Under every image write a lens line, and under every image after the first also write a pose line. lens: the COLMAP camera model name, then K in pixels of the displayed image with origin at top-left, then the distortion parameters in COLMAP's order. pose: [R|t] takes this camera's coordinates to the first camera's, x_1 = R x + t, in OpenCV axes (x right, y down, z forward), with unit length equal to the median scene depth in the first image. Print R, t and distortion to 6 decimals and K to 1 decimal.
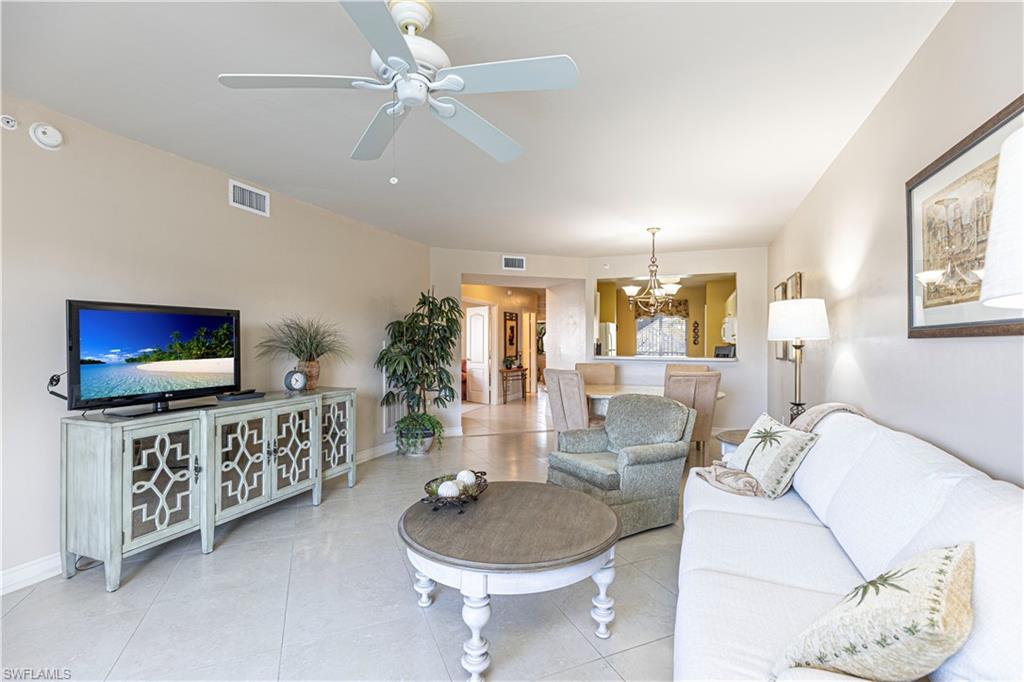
lens RADIAL K [[459.9, 0, 507.8], [0, 459.9, 341.0], [0, 0, 1]] dist [0.008313, -0.000371]
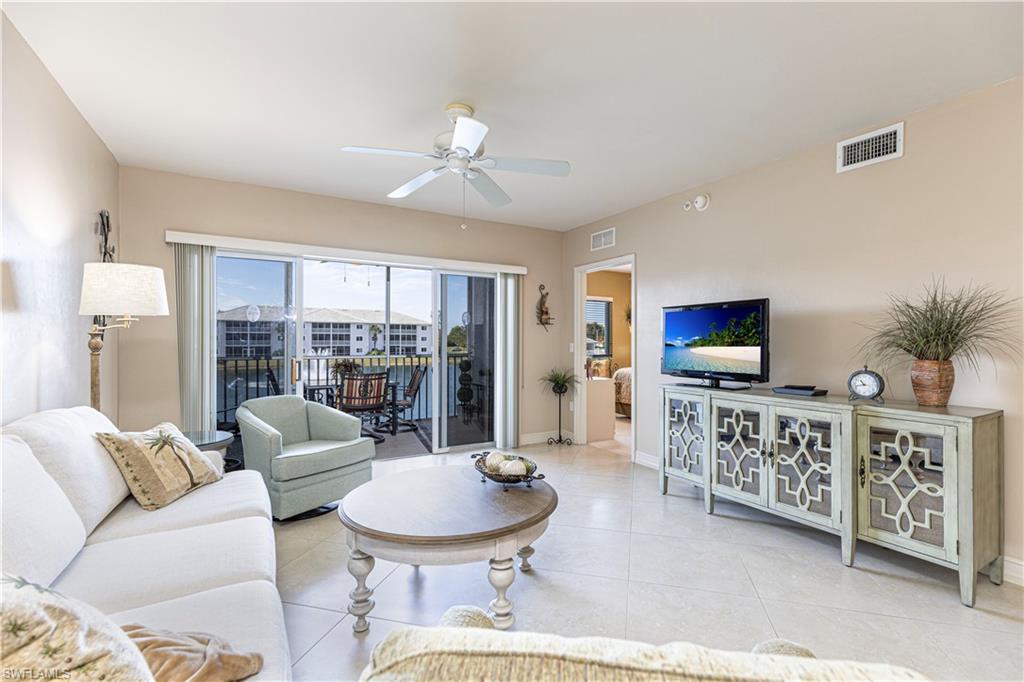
lens RADIAL K [[437.5, 0, 510.2], [0, 437.5, 340.8], [0, 0, 1]] dist [-0.019189, -0.000222]
pose [[-0.599526, 0.005326, -0.800338, 0.477841], [0.001763, 0.999984, 0.005334, 0.017909], [0.800353, 0.001787, -0.599526, 1.156022]]
